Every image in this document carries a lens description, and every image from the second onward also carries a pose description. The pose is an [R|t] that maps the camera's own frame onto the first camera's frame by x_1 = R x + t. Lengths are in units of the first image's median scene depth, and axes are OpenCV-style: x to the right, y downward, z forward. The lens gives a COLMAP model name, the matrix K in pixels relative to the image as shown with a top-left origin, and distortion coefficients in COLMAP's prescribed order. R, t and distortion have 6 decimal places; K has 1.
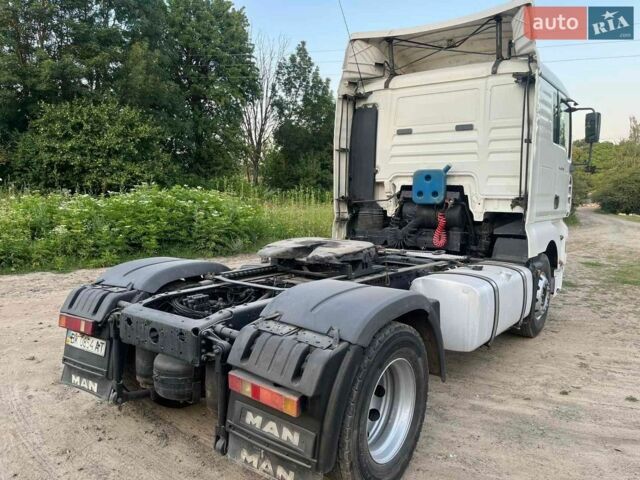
lens RADIAL K [[480.1, 0, 323.6], [0, 480.1, 239.3], [0, 0, 1]] dist [0.069154, -0.088826]
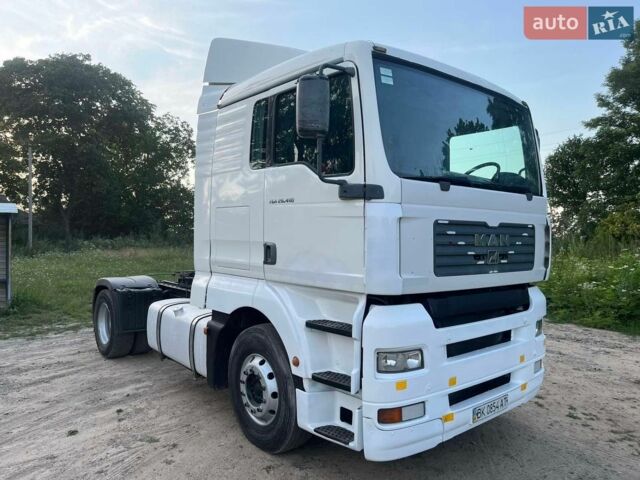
lens RADIAL K [[480.1, 0, 321.1], [0, 480.1, 240.4], [0, 0, 1]] dist [0.069154, -0.088826]
pose [[-0.220257, -0.011787, -0.975371, 1.478422], [-0.114179, 0.993365, 0.013779, -0.150411], [0.968736, 0.114402, -0.220142, 1.629058]]
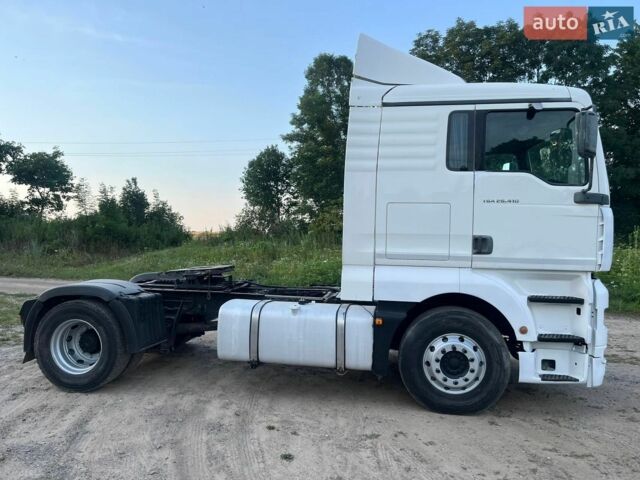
lens RADIAL K [[480.1, 0, 320.7], [0, 480.1, 239.9], [0, 0, 1]] dist [0.069154, -0.088826]
pose [[0.477055, -0.003008, -0.878868, 1.392528], [-0.095277, 0.993924, -0.055119, -0.024848], [0.873694, 0.110030, 0.473869, 0.559153]]
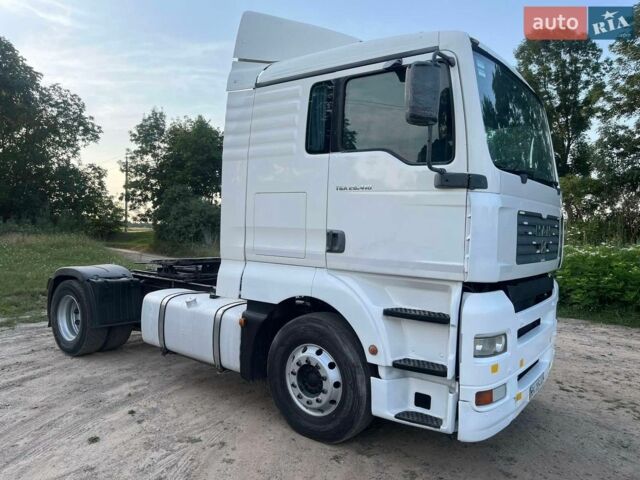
lens RADIAL K [[480.1, 0, 320.7], [0, 480.1, 241.0], [0, 0, 1]] dist [0.069154, -0.088826]
pose [[-0.000819, 0.010480, -0.999945, 1.499953], [-0.129270, 0.991554, 0.010498, -0.110242], [0.991609, 0.129272, 0.000542, 1.323797]]
